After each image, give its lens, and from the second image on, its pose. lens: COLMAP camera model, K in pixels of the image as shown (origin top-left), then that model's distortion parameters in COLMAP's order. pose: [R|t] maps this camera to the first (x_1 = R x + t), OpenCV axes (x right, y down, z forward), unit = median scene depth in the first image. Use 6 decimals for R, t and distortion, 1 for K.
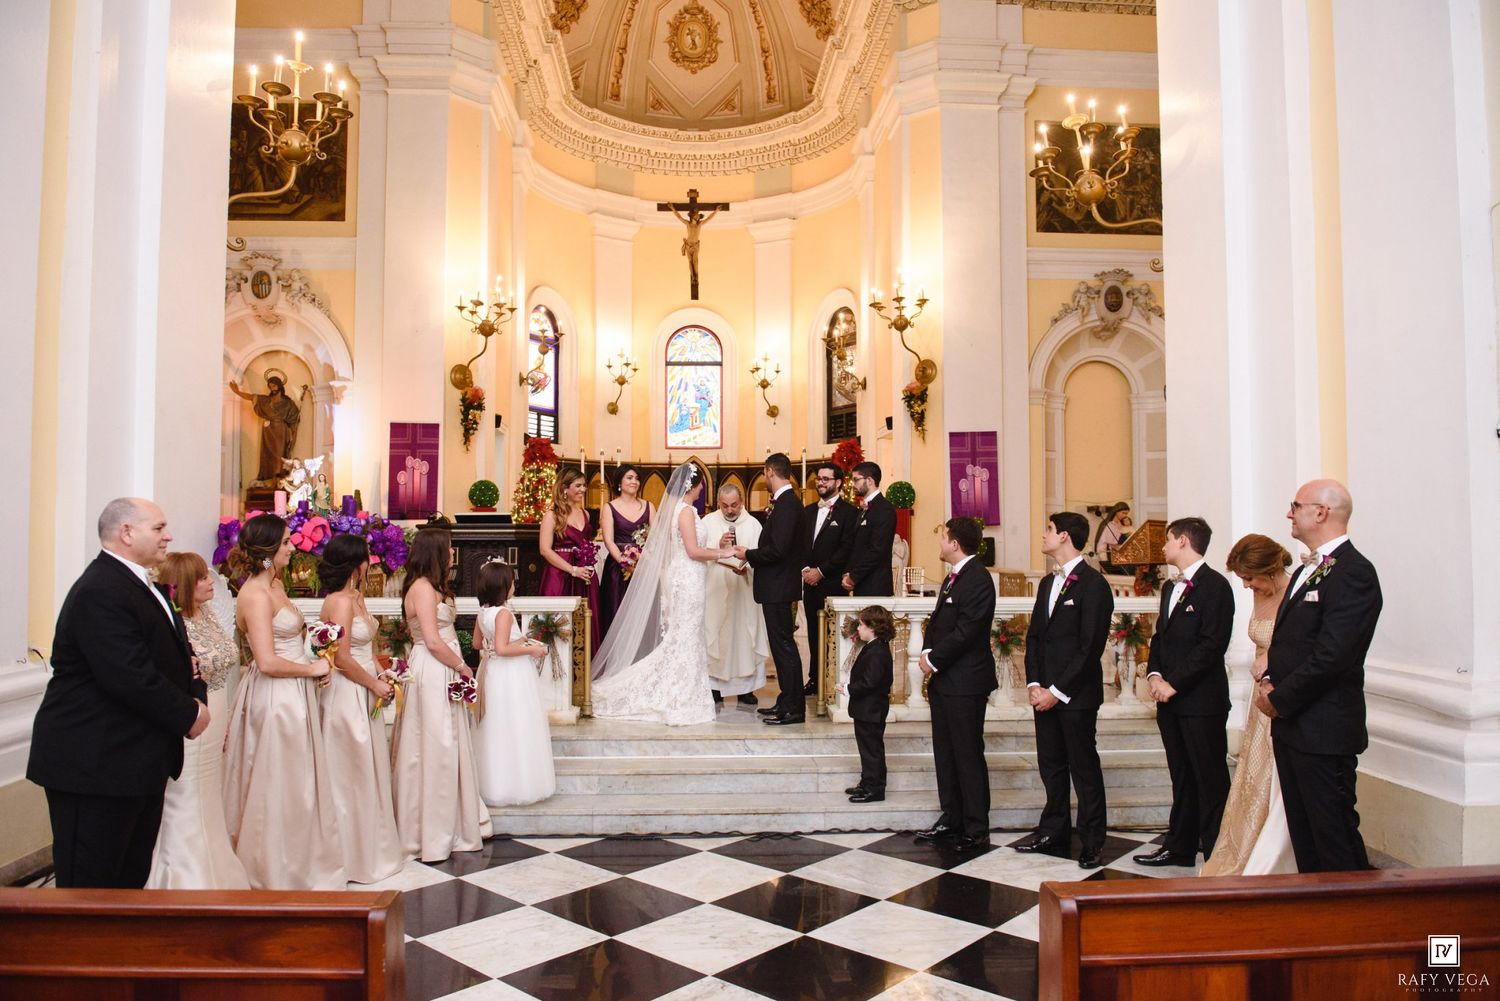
lens RADIAL K [[1057.6, 0, 747.7], [0, 1057.6, 503.1], [0, 0, 1]] dist [-0.044644, -0.001624]
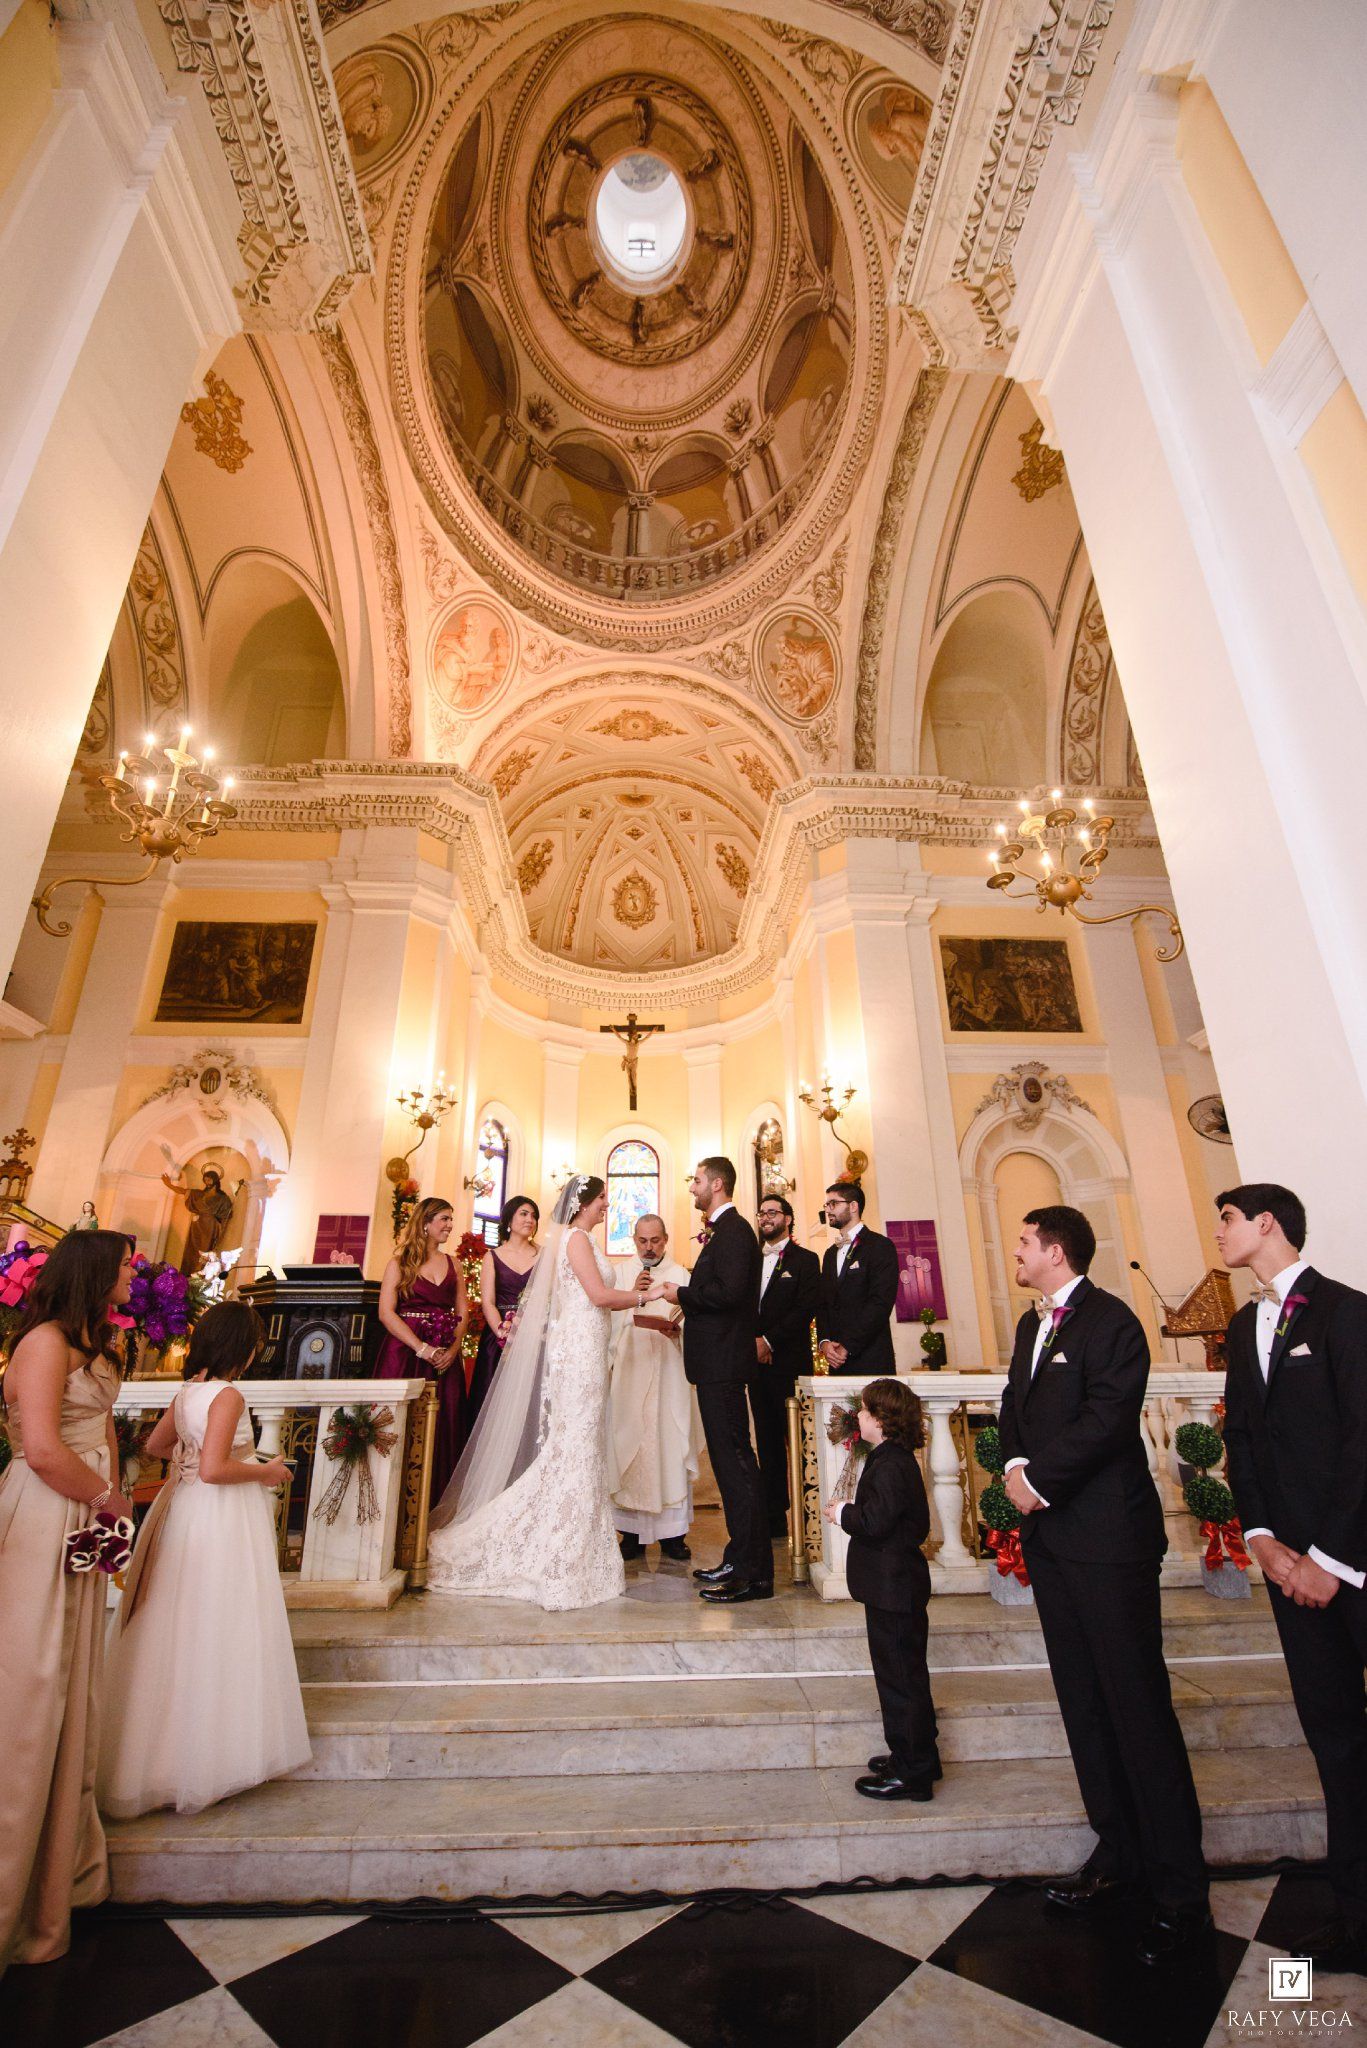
lens RADIAL K [[861.6, 0, 682.4], [0, 861.6, 1030.6], [0, 0, 1]] dist [-0.008489, -0.007304]
pose [[0.999950, -0.010038, 0.000046, 0.001765], [0.009505, 0.945308, -0.326041, 0.024231], [0.003229, 0.326025, 0.945356, 0.172093]]
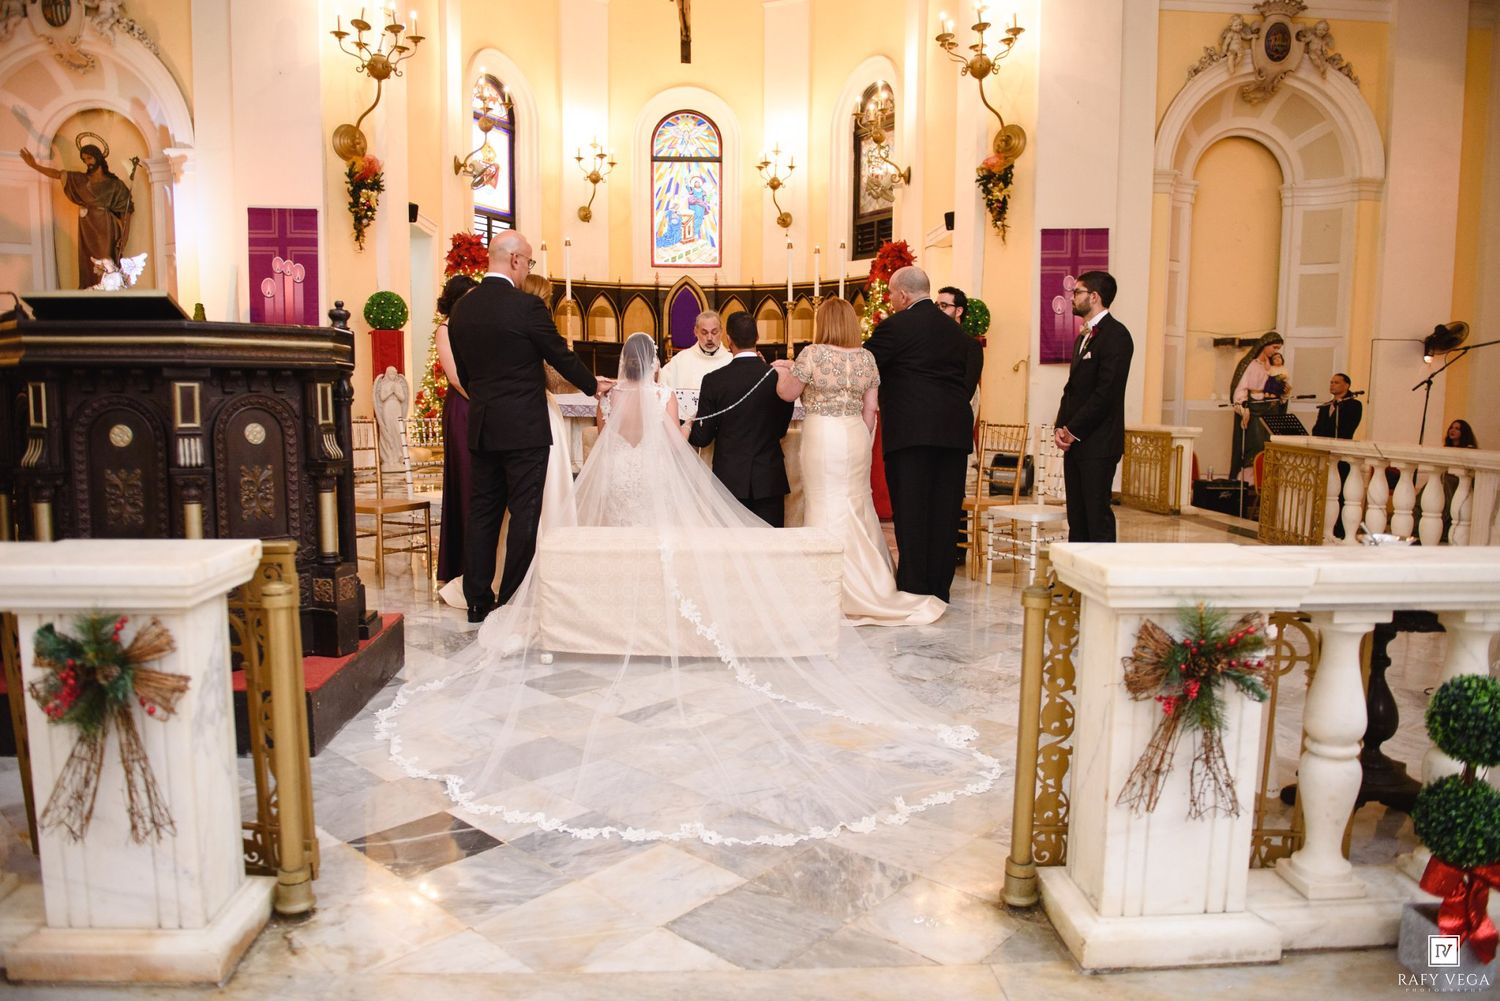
lens RADIAL K [[1026.4, 0, 745.8], [0, 1026.4, 501.6], [0, 0, 1]] dist [-0.047976, -0.003823]
pose [[0.999965, 0.008257, 0.000946, -0.006758], [-0.008306, 0.988716, 0.149569, 0.012848], [0.000300, -0.149571, 0.988751, 0.287370]]
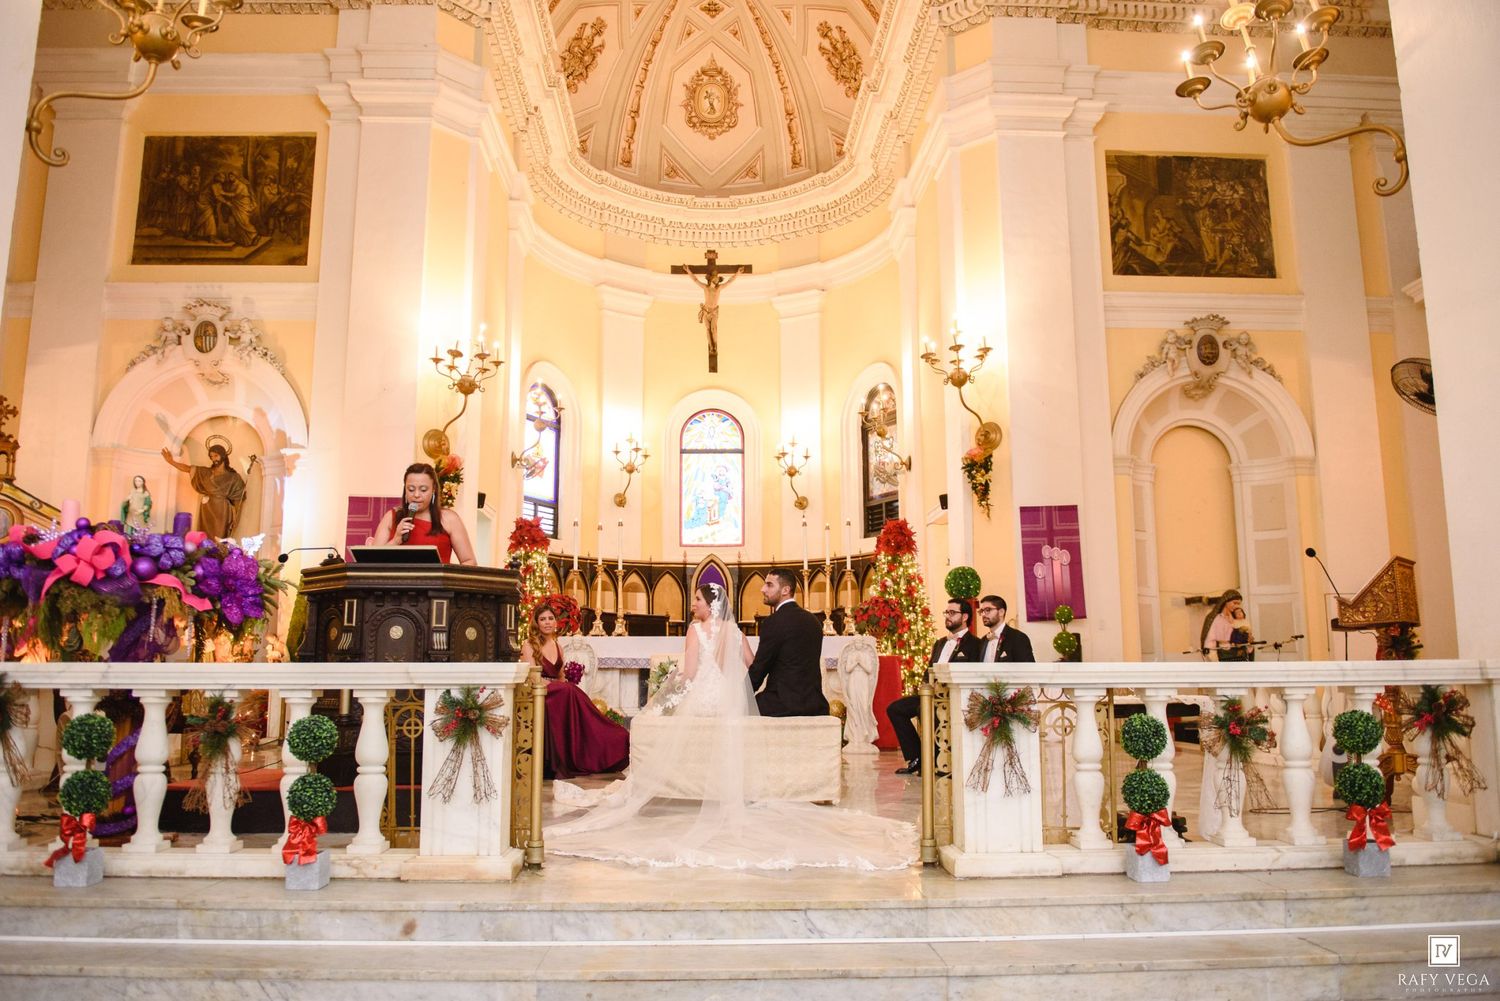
lens RADIAL K [[1077.6, 0, 747.9], [0, 1077.6, 505.0], [0, 0, 1]] dist [-0.045366, -0.004876]
pose [[0.999846, -0.005334, -0.016740, -0.008633], [0.003340, 0.993128, -0.116988, 0.028706], [0.017249, 0.116914, 0.992992, 0.152900]]
